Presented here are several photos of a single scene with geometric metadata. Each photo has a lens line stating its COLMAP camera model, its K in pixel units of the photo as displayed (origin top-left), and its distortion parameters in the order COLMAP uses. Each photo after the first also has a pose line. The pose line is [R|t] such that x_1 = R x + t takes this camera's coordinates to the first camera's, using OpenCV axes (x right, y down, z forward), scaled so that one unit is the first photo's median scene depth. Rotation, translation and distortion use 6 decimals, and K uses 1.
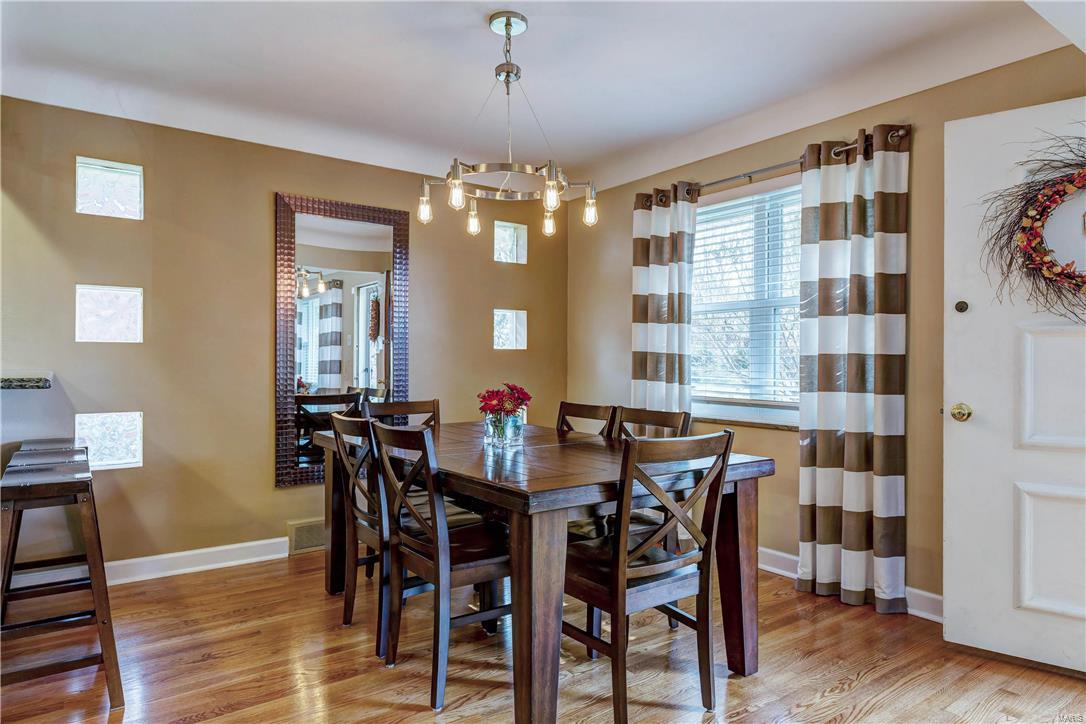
lens RADIAL K [[677.7, 0, 543.0], [0, 677.7, 362.0], [0, 0, 1]] dist [-0.000265, 0.000225]
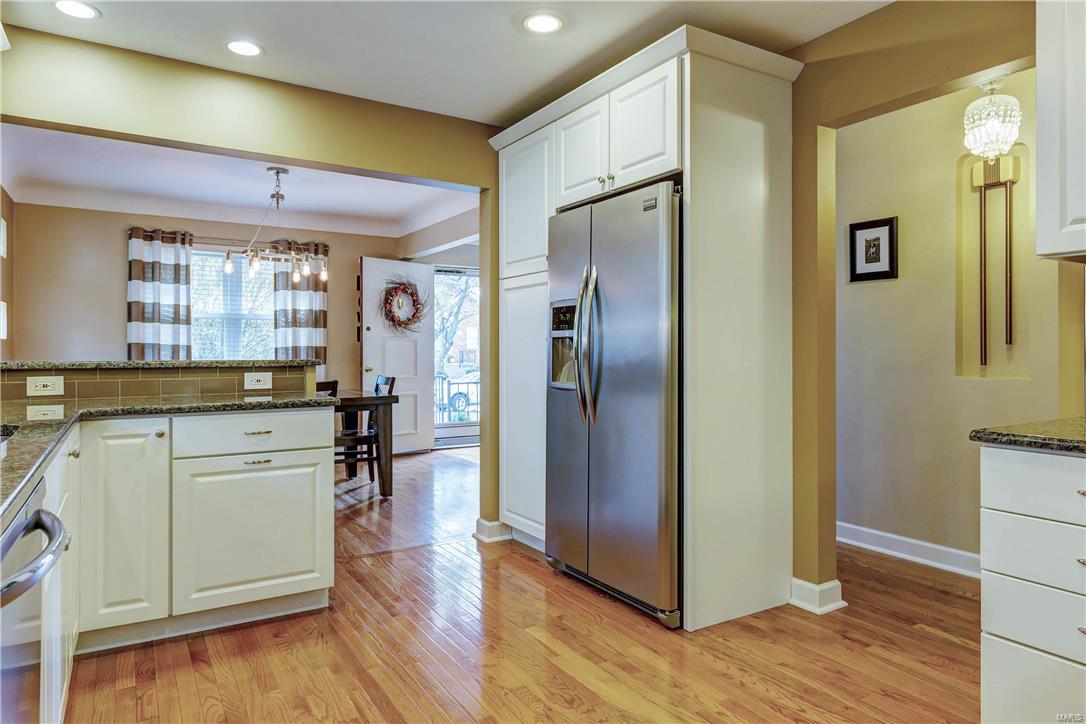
lens RADIAL K [[694.6, 0, 543.0], [0, 694.6, 362.0], [0, 0, 1]] dist [-0.000586, -0.000150]
pose [[0.099224, -0.019596, 0.994872, -1.511705], [0.001850, 0.999808, 0.019509, -0.003436], [-0.995063, -0.000095, 0.099241, 0.045140]]
